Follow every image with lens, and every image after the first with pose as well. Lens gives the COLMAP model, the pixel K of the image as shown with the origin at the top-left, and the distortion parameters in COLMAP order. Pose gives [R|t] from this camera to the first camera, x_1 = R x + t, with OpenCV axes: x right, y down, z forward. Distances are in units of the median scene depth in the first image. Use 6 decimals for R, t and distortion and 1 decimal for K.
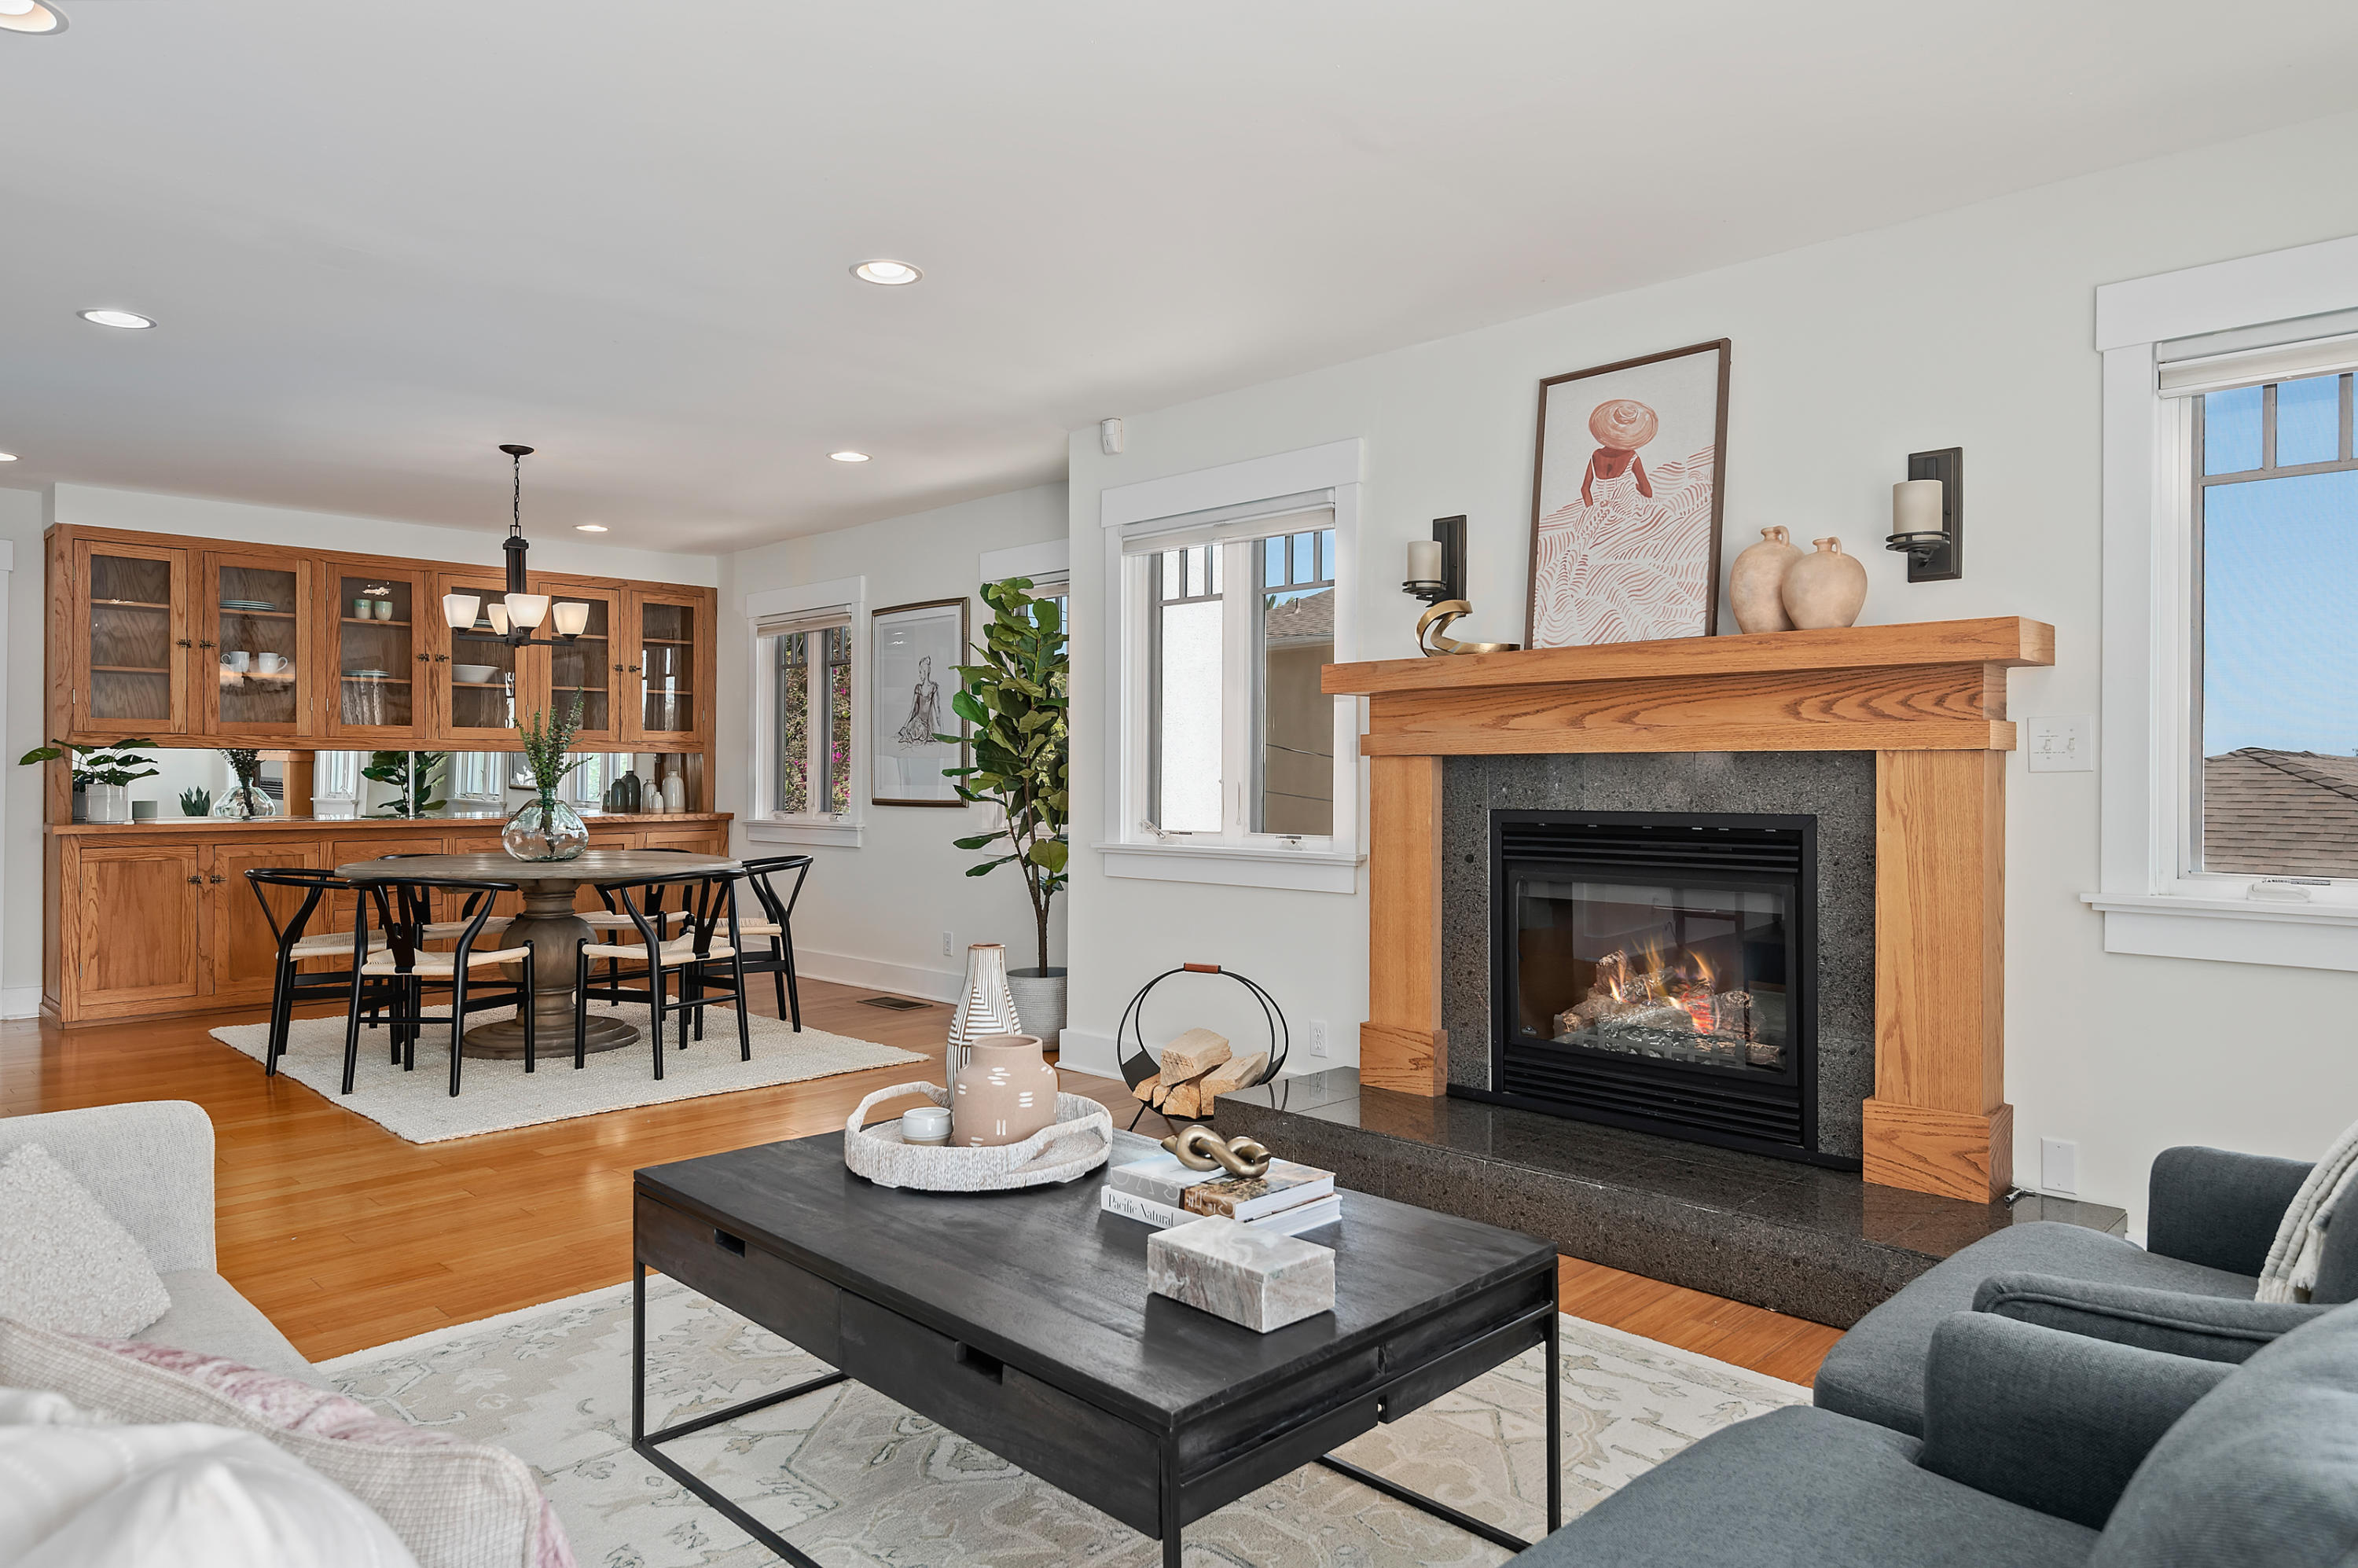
lens RADIAL K [[1442.5, 0, 1185.2], [0, 1442.5, 776.0], [0, 0, 1]] dist [0.025637, -0.003080]
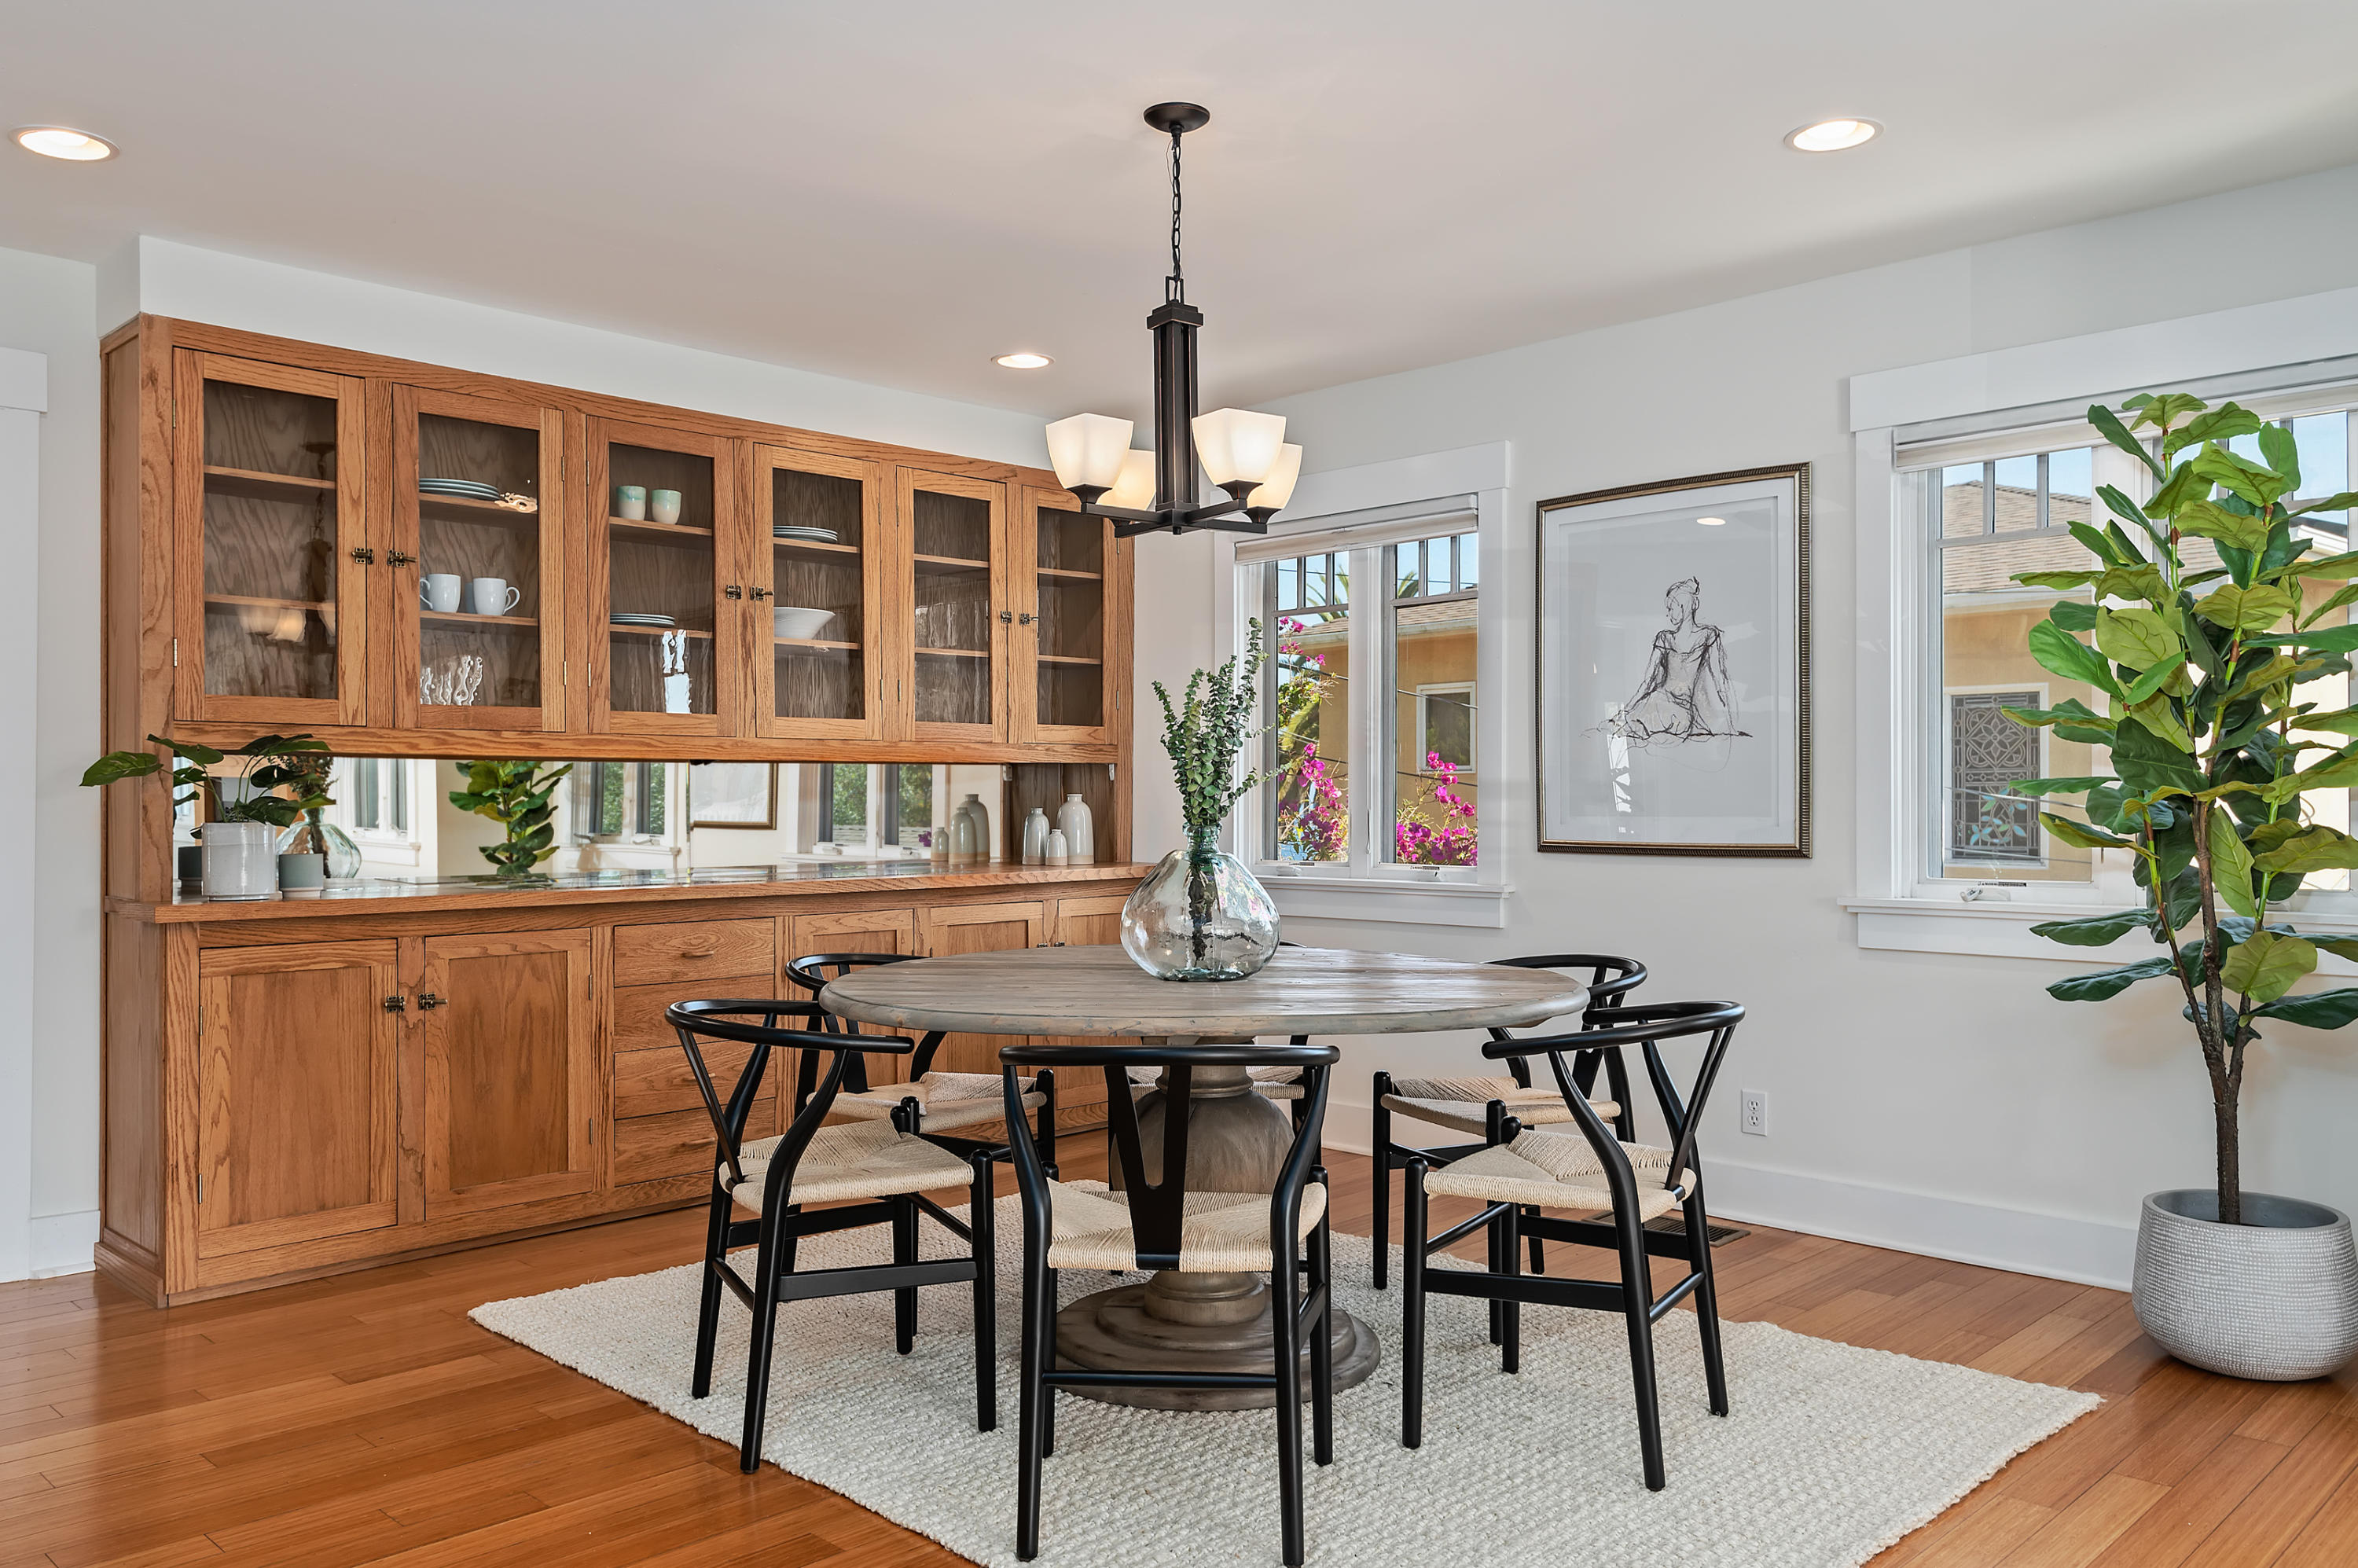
lens RADIAL K [[1731.6, 0, 1175.3], [0, 1731.6, 797.2], [0, 0, 1]] dist [0.041991, 0.004044]
pose [[0.999971, -0.005157, 0.005586, -0.418192], [0.005166, 0.999985, -0.001578, -0.000780], [-0.005578, 0.001607, 0.999983, 0.385913]]
